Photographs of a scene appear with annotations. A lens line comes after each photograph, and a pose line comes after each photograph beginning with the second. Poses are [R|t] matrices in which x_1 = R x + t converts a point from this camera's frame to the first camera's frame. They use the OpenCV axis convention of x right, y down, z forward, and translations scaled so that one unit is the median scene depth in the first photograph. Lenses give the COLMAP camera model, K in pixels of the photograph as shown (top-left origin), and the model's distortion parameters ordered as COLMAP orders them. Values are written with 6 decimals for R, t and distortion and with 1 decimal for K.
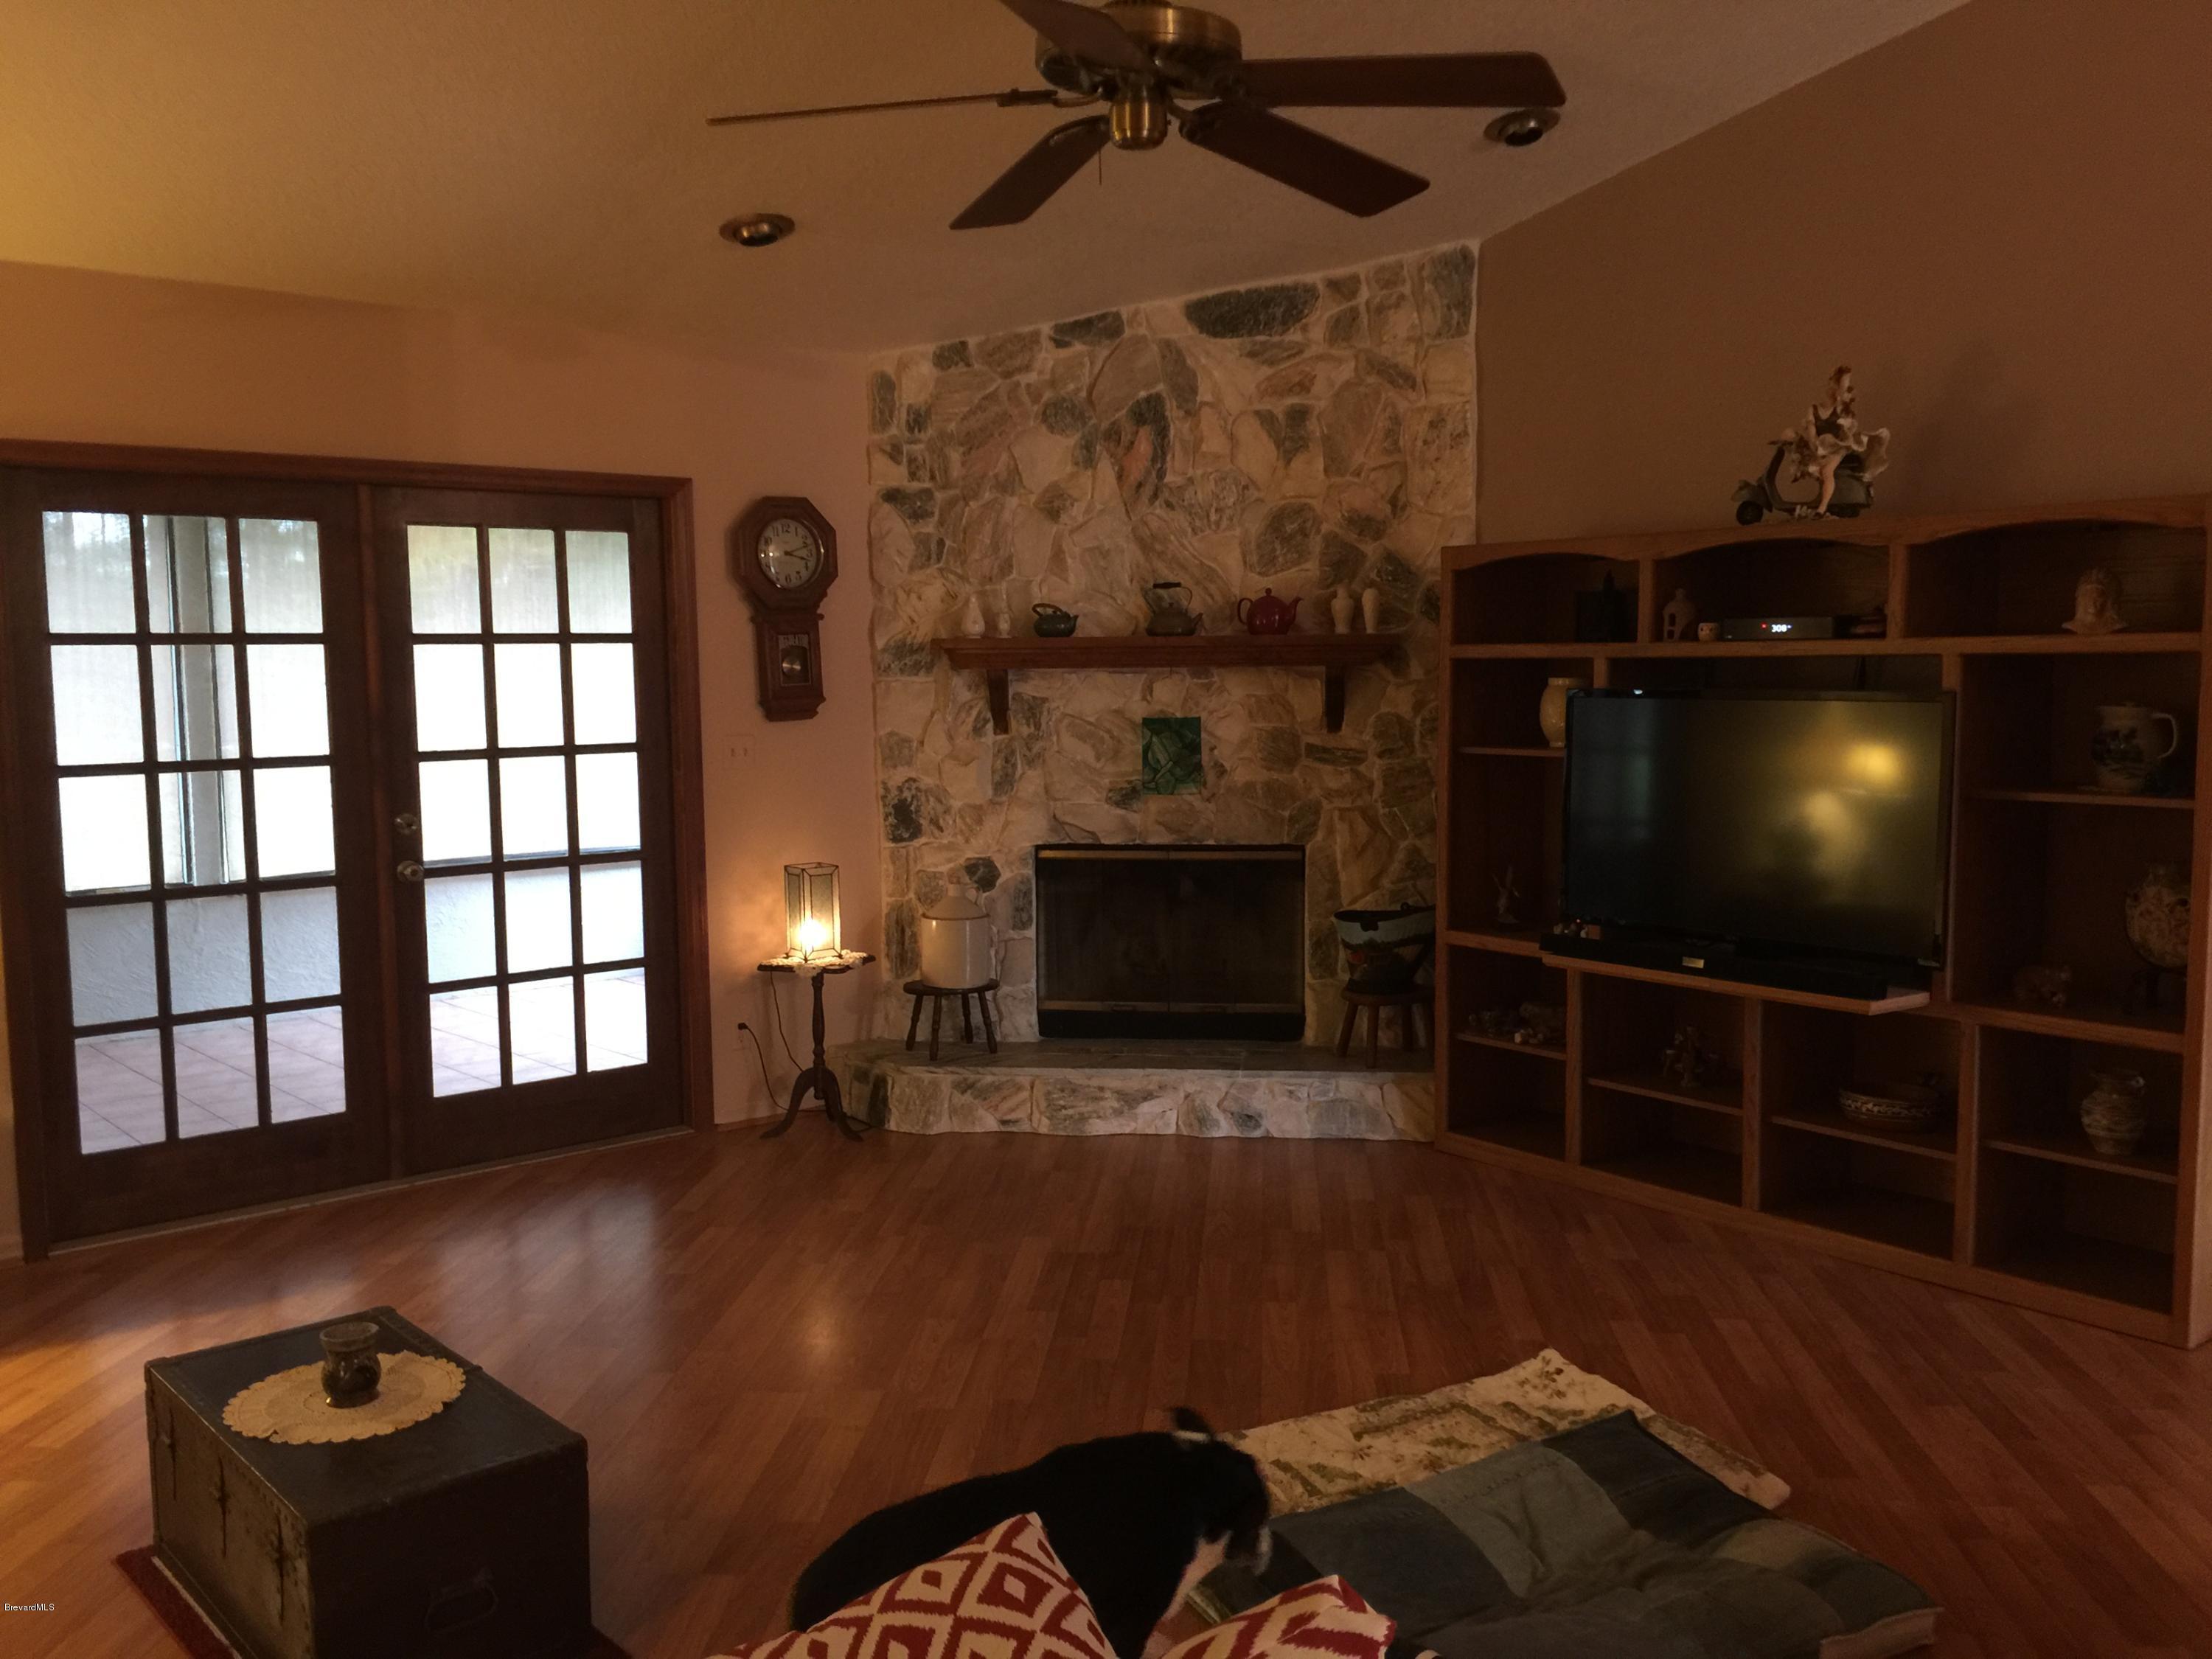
lens RADIAL K [[1890.0, 0, 1108.6], [0, 1890.0, 797.6], [0, 0, 1]] dist [0.089330, -0.135296]
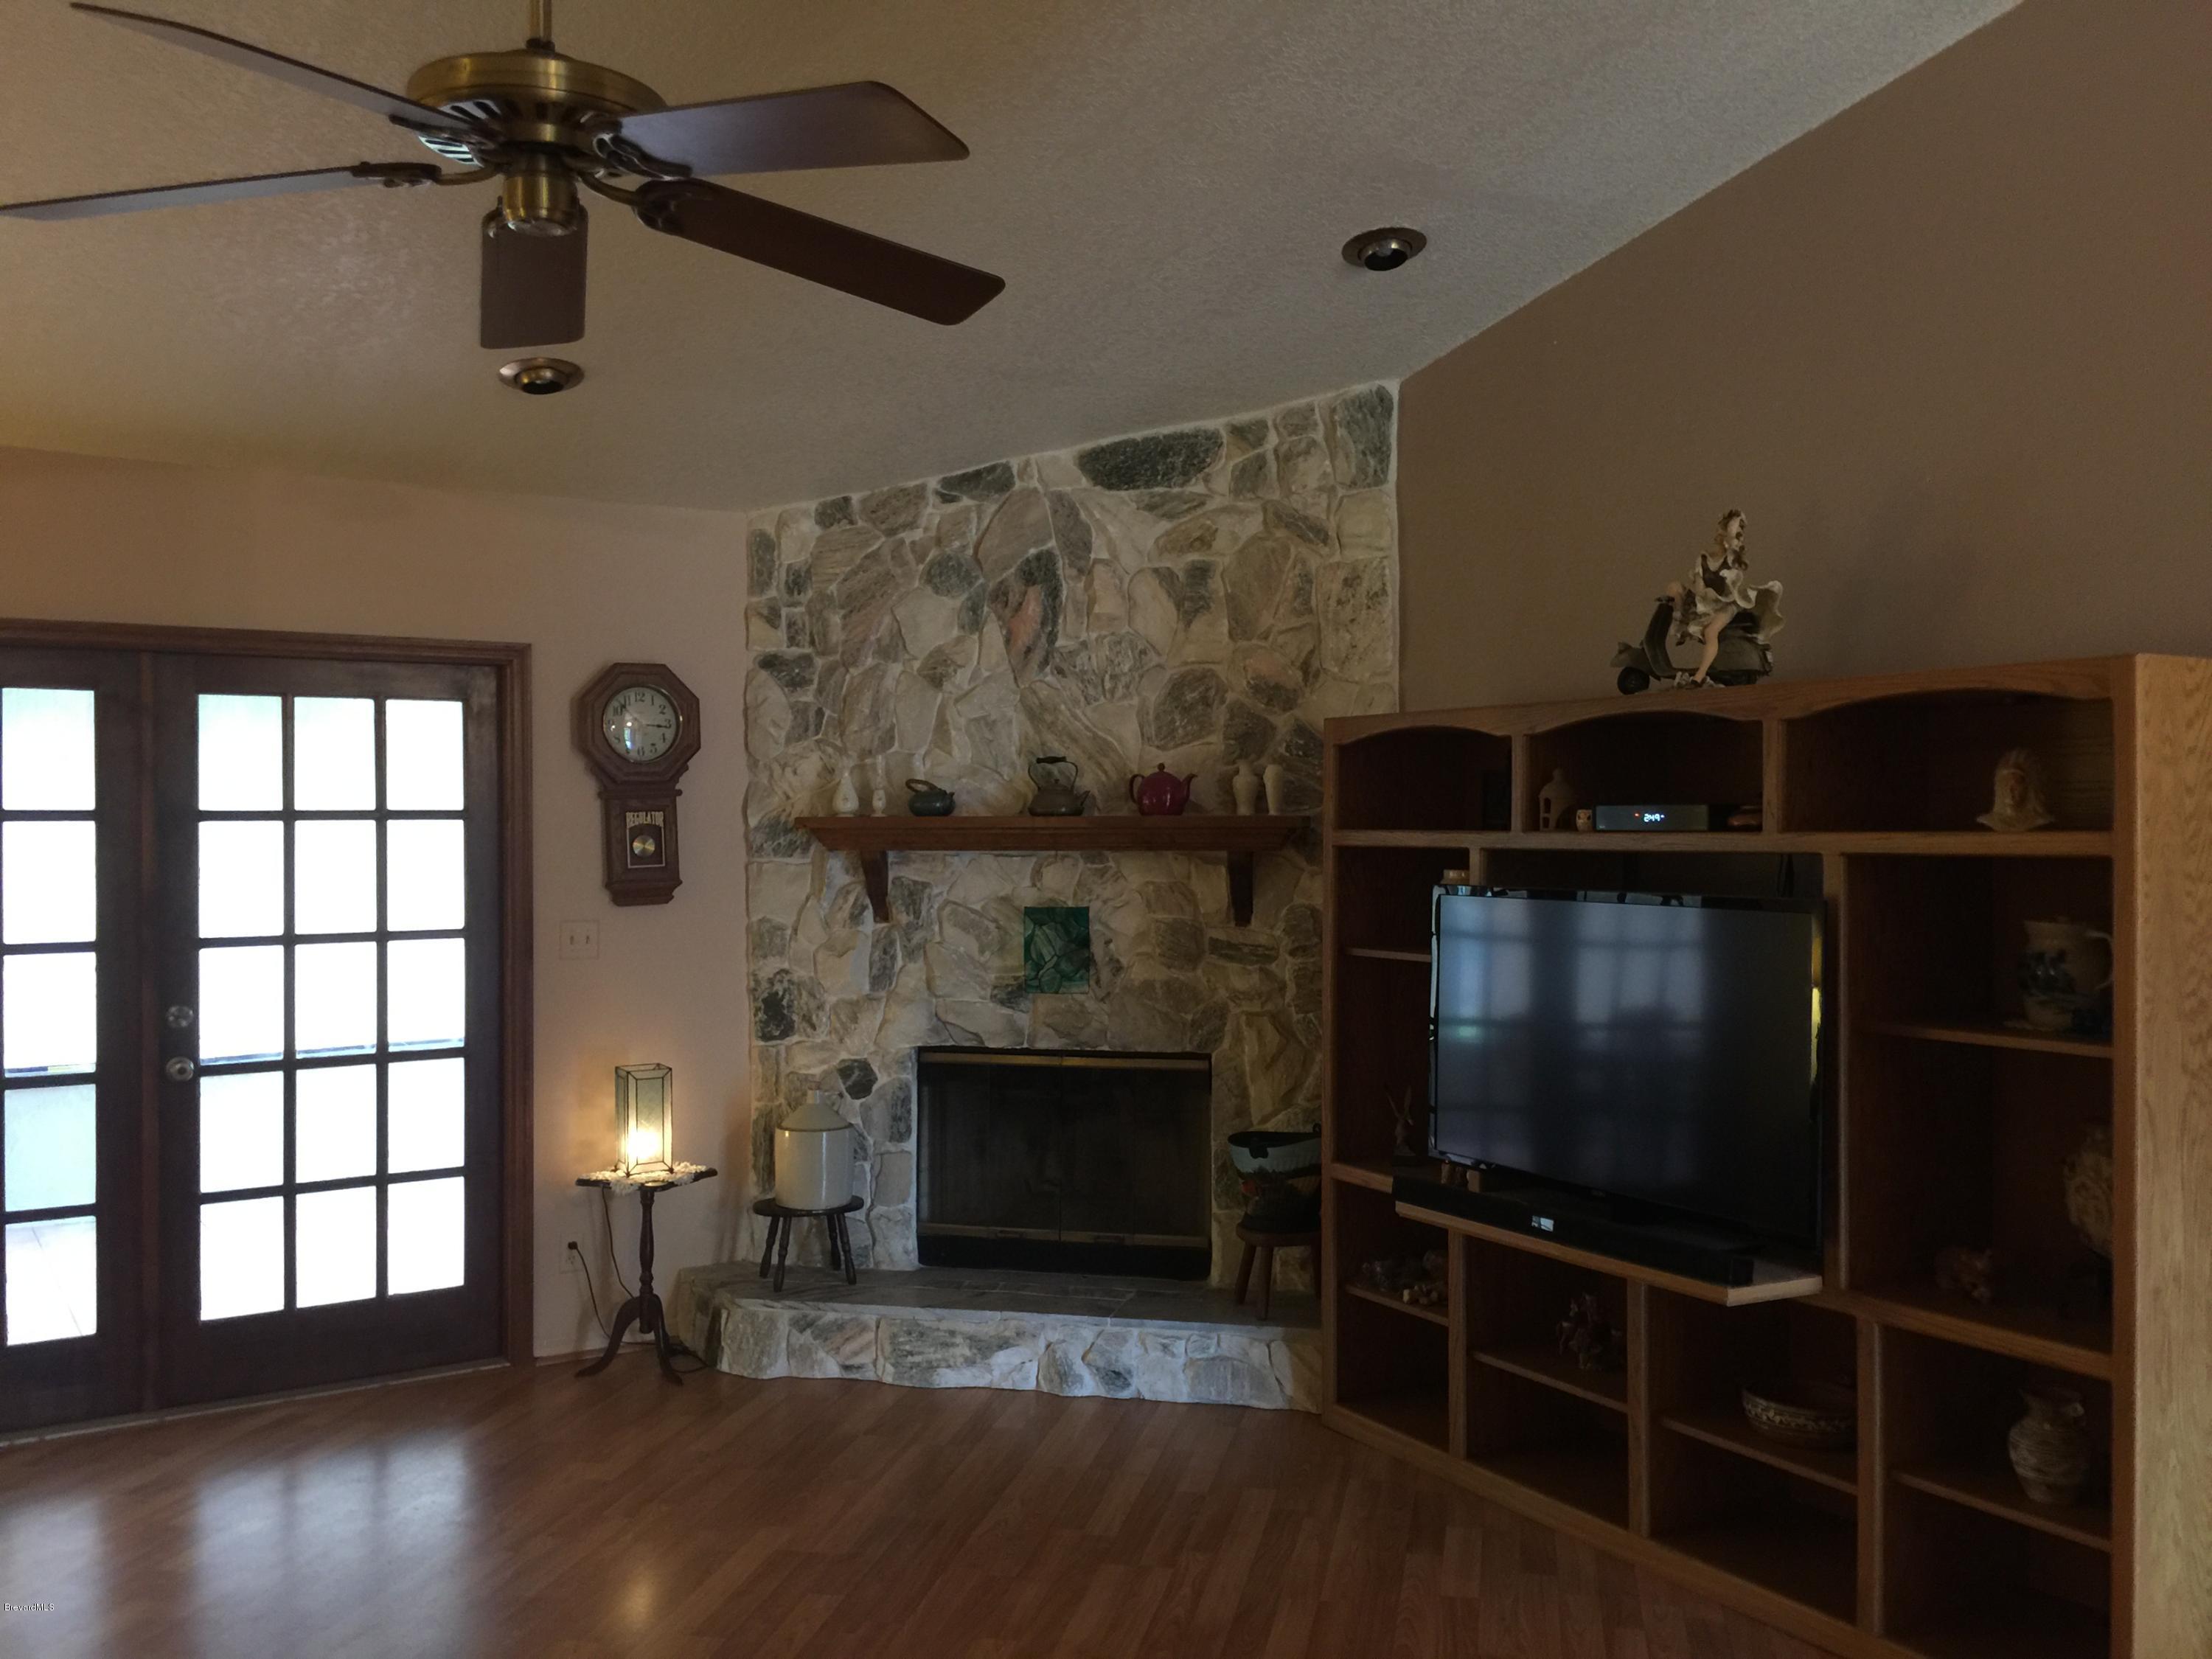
lens RADIAL K [[1897.7, 0, 1102.9], [0, 1897.7, 801.2], [0, 0, 1]] dist [0.080781, -0.118670]
pose [[0.993200, 0.006402, -0.116248, 0.160608], [-0.016424, 0.996206, -0.085460, -0.015956], [0.115260, 0.086788, 0.989537, 0.112547]]
